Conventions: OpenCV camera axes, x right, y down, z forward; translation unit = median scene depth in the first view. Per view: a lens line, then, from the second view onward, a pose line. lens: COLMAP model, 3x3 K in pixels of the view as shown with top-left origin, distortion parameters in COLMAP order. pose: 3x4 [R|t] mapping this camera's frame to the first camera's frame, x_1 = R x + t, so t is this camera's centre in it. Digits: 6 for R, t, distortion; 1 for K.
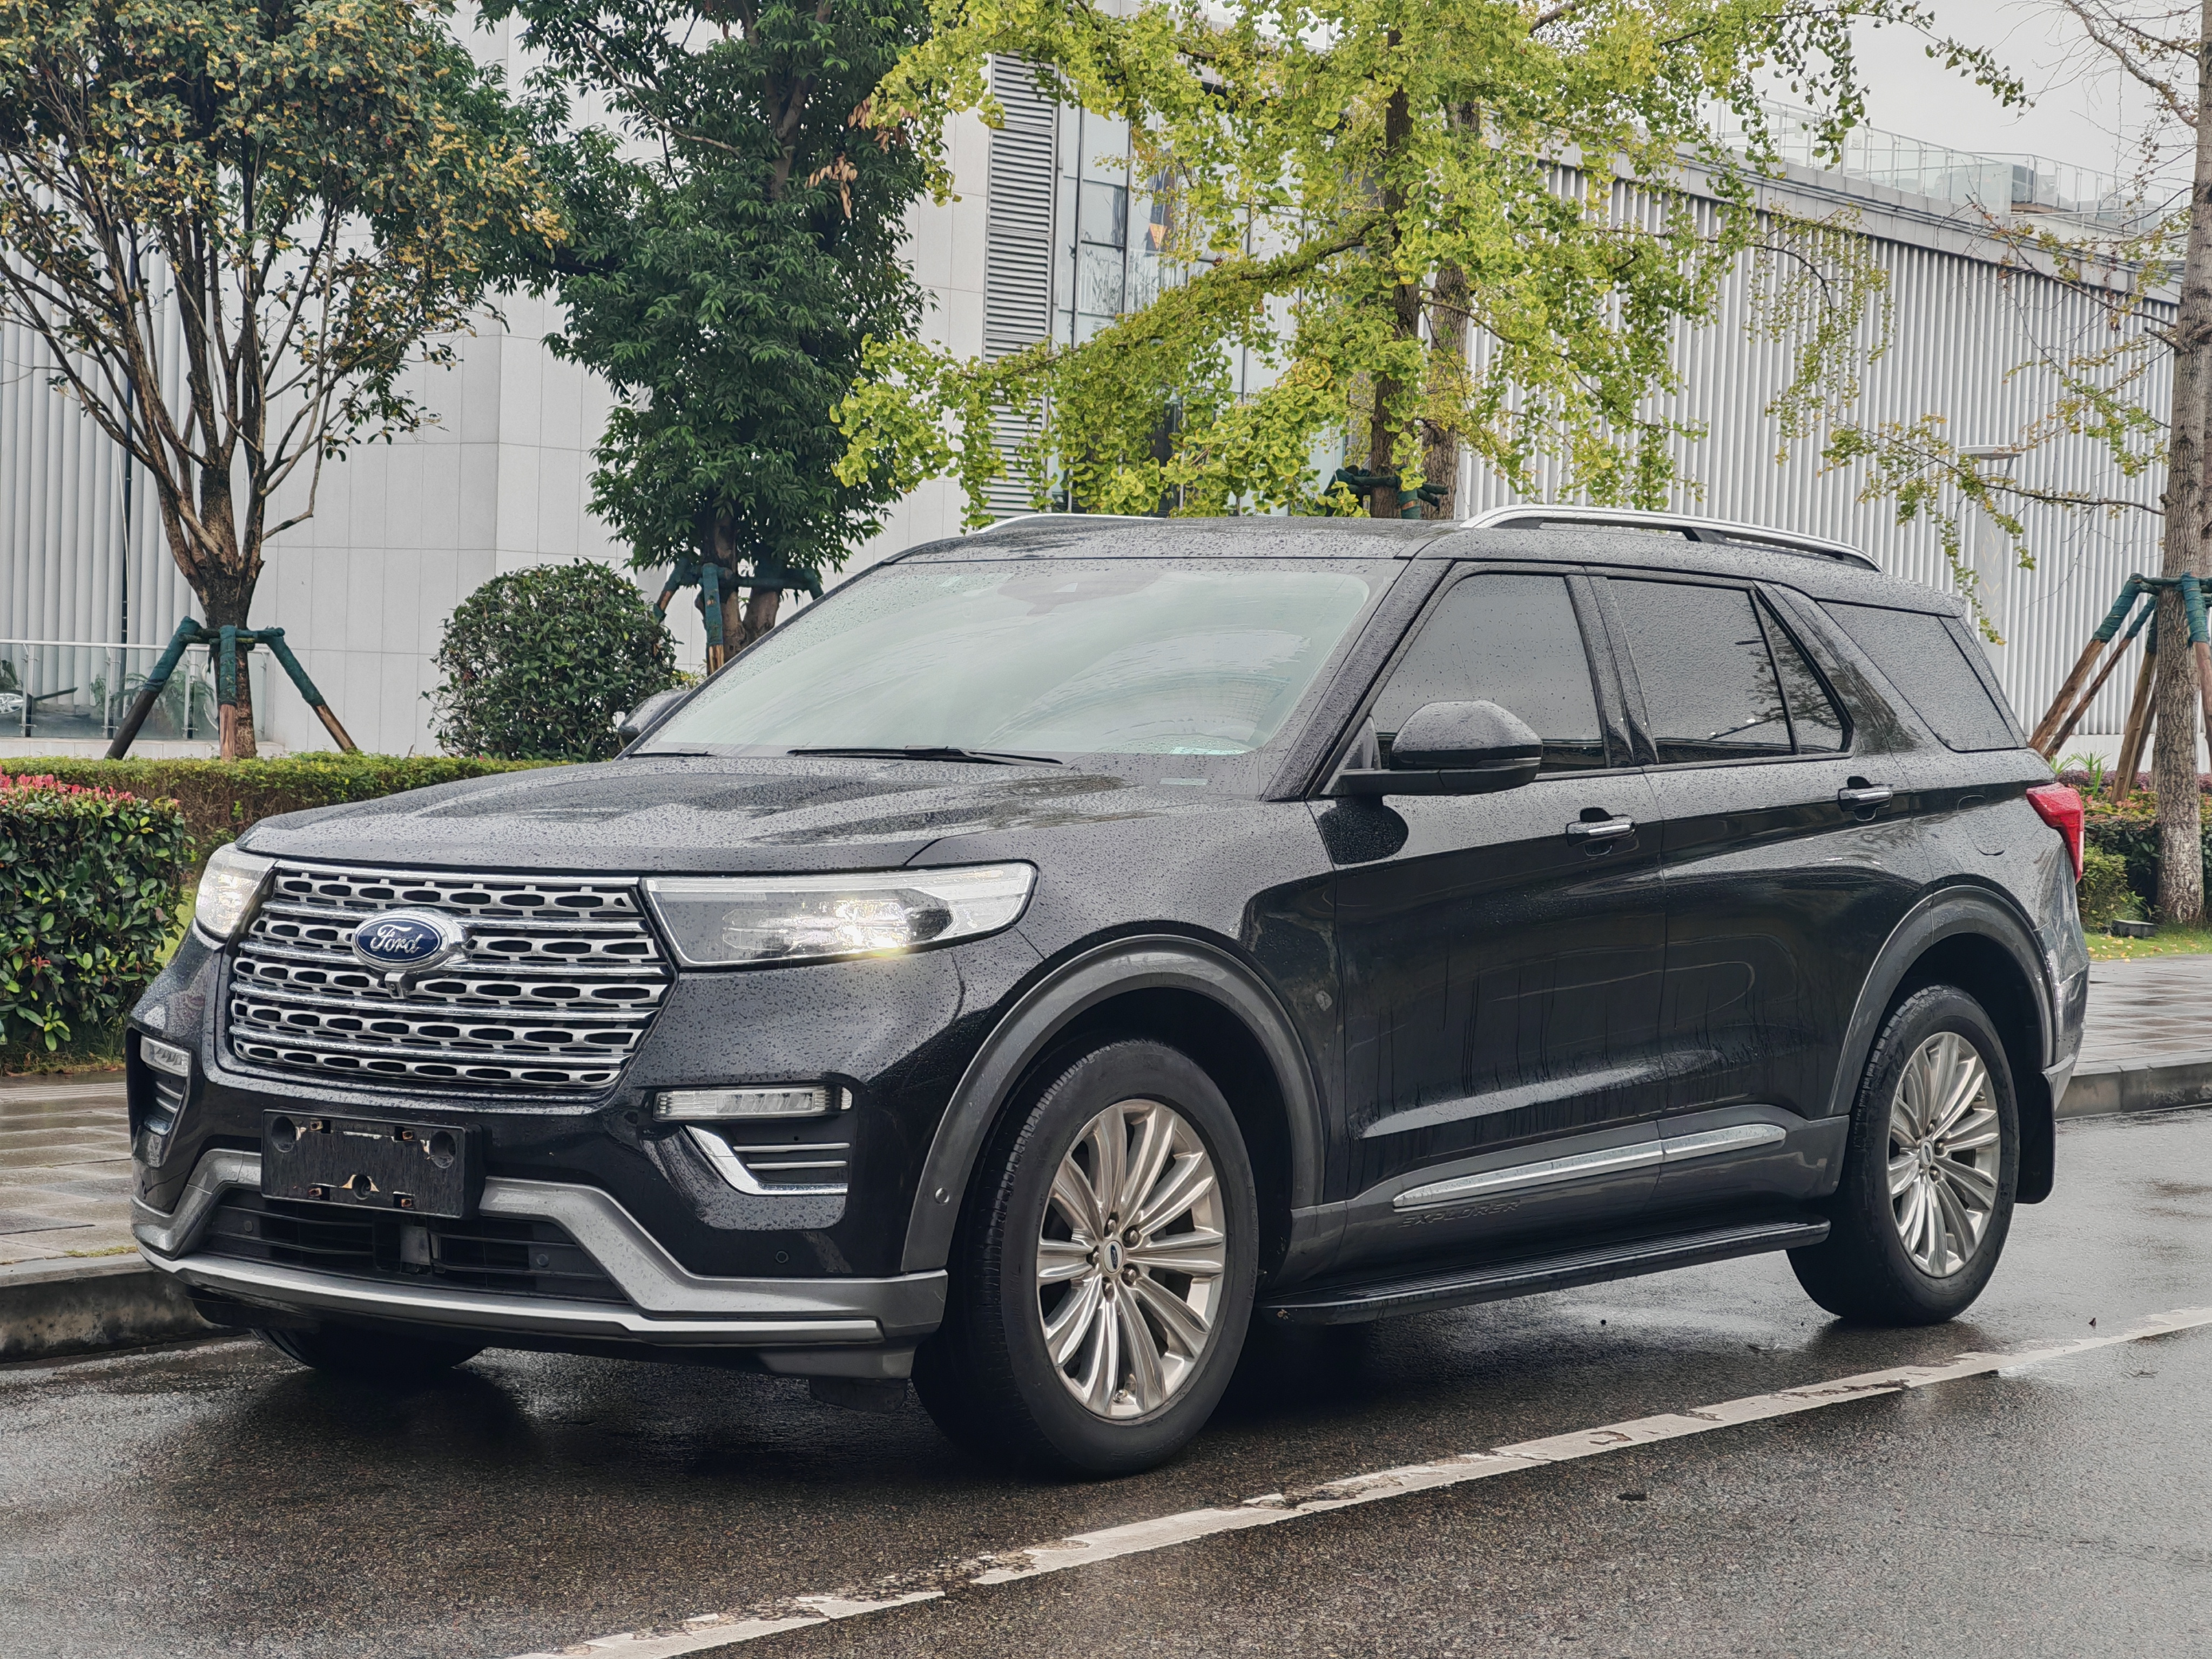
lens RADIAL K [[4408.5, 0, 1106.0], [0, 4408.5, 829.5], [0, 0, 1]] dist [0.267693, 0.078486]
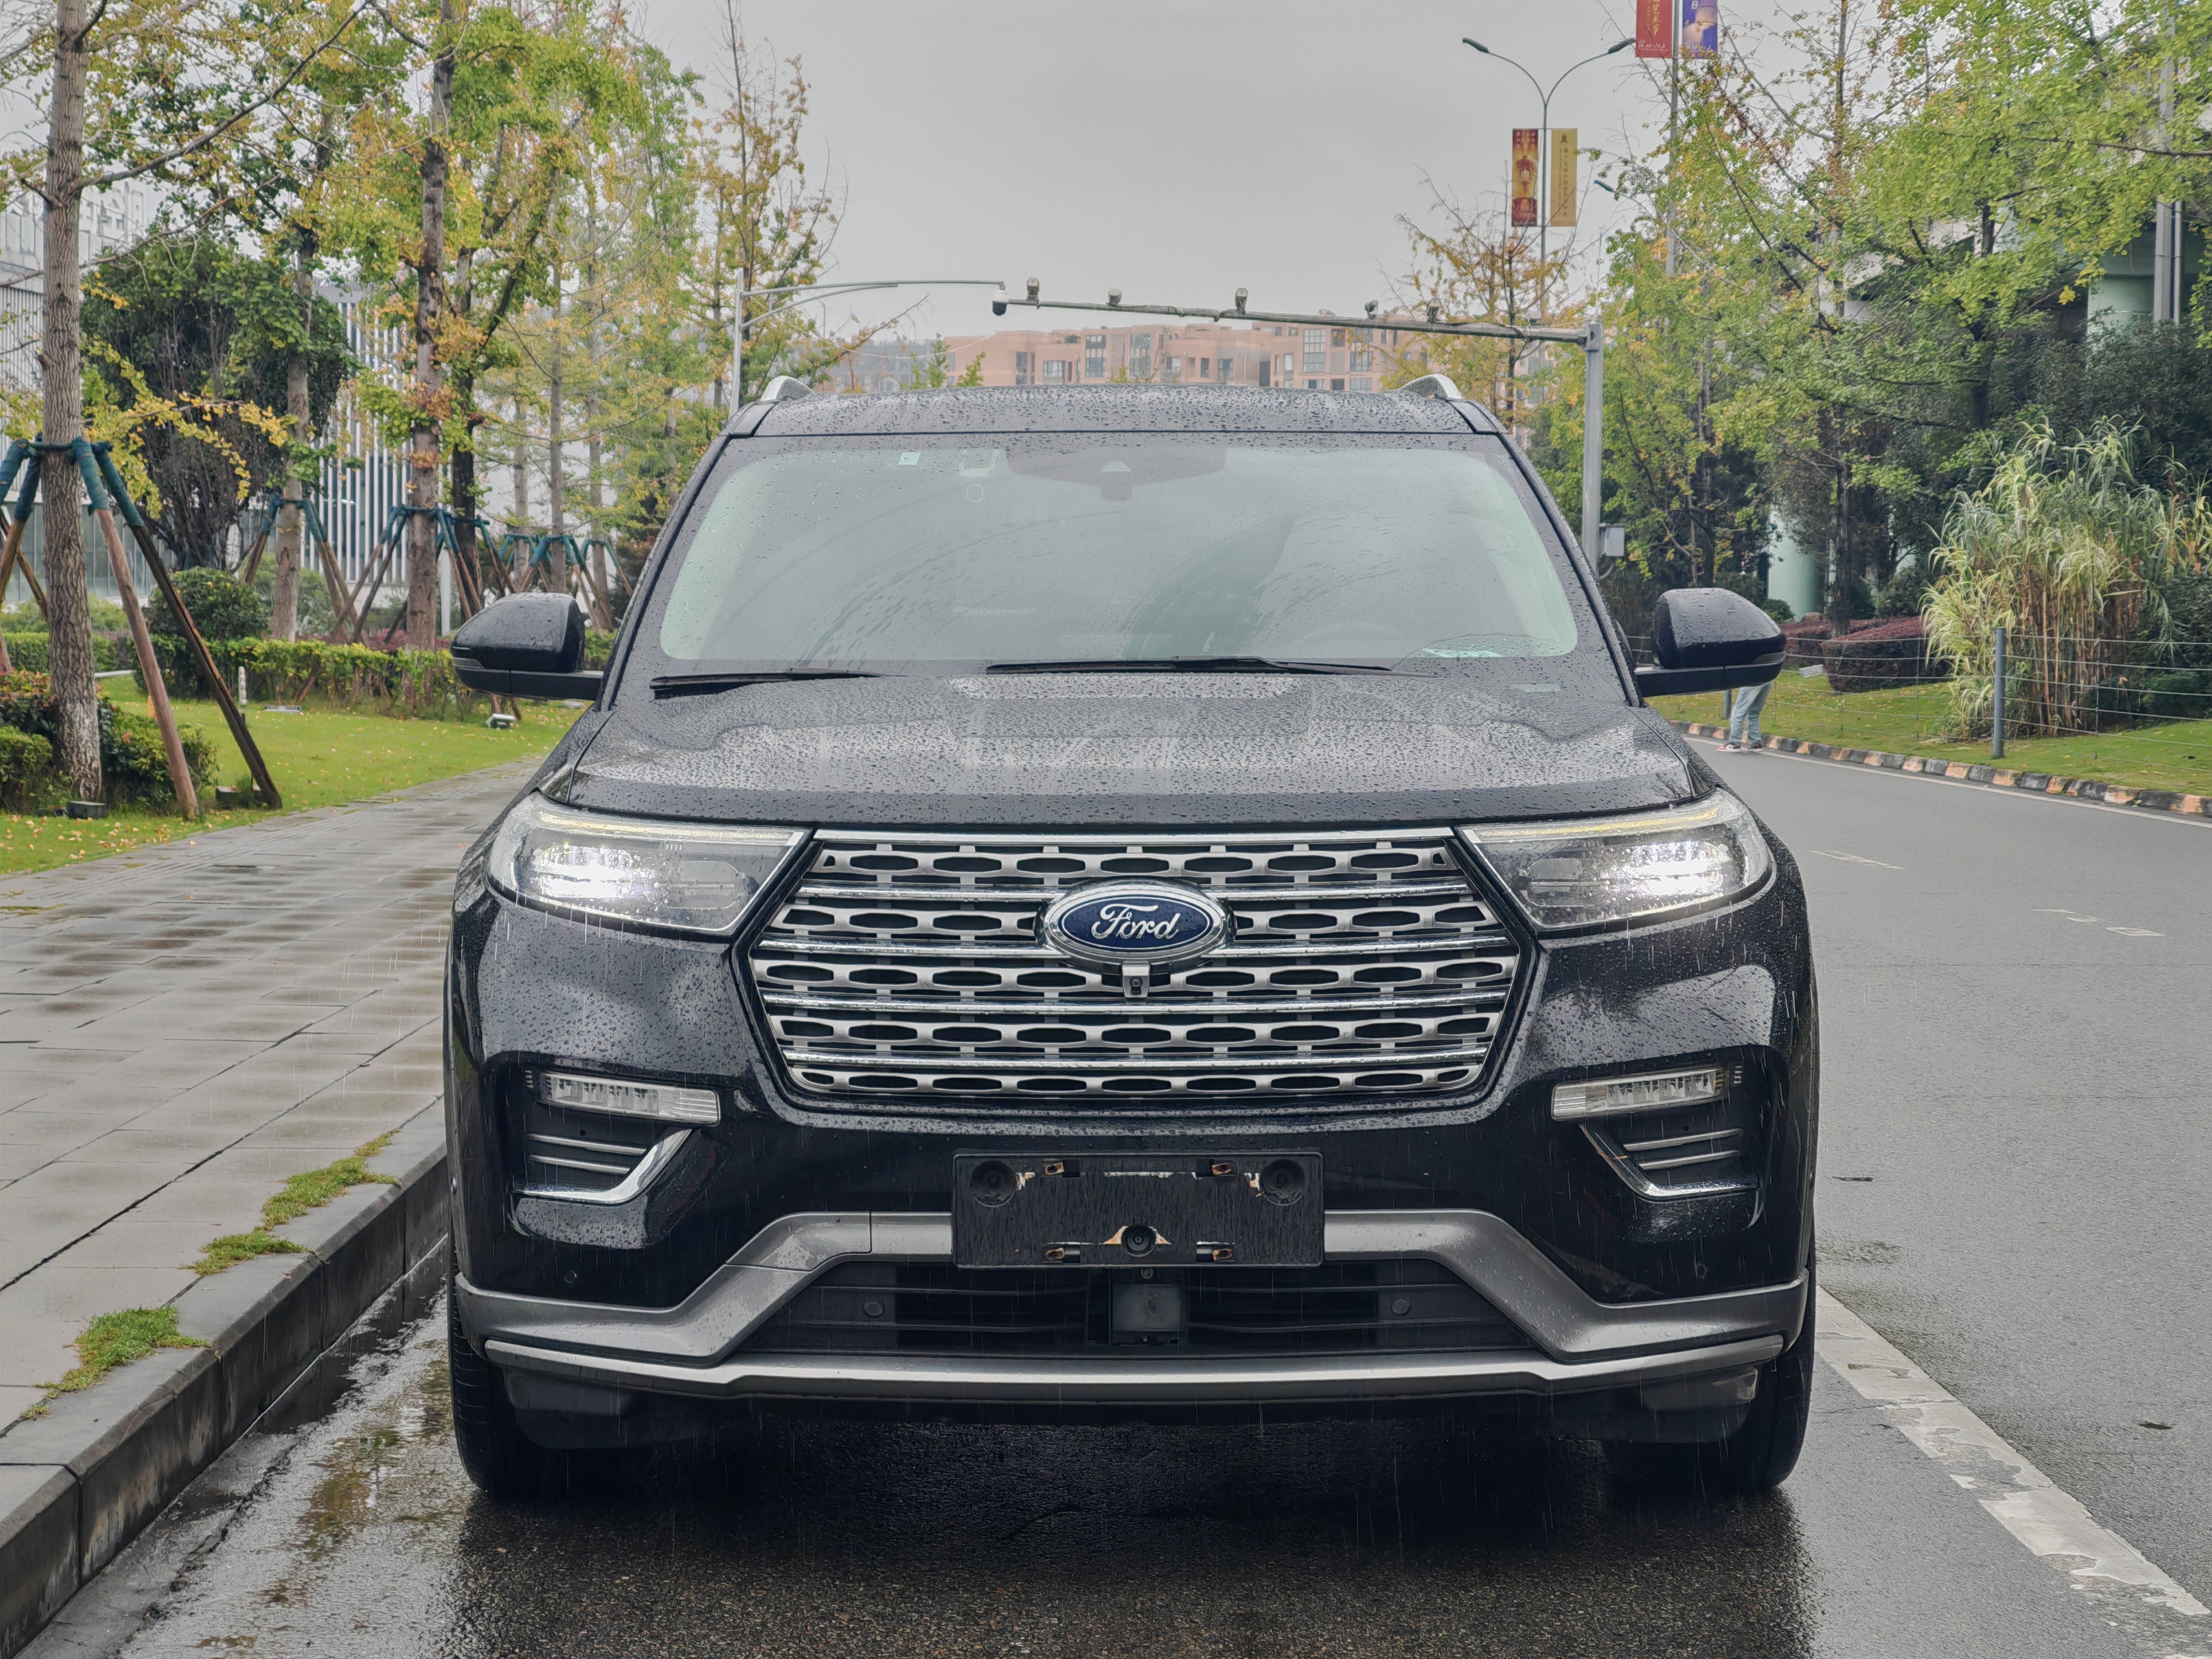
lens RADIAL K [[4408.5, 0, 1106.0], [0, 4408.5, 829.5], [0, 0, 1]] dist [0.267693, 0.078486]
pose [[0.803198, -0.053547, 0.593300, -0.627694], [0.035295, 0.998480, 0.042334, -0.024916], [-0.594665, -0.013062, 0.803867, 0.378450]]
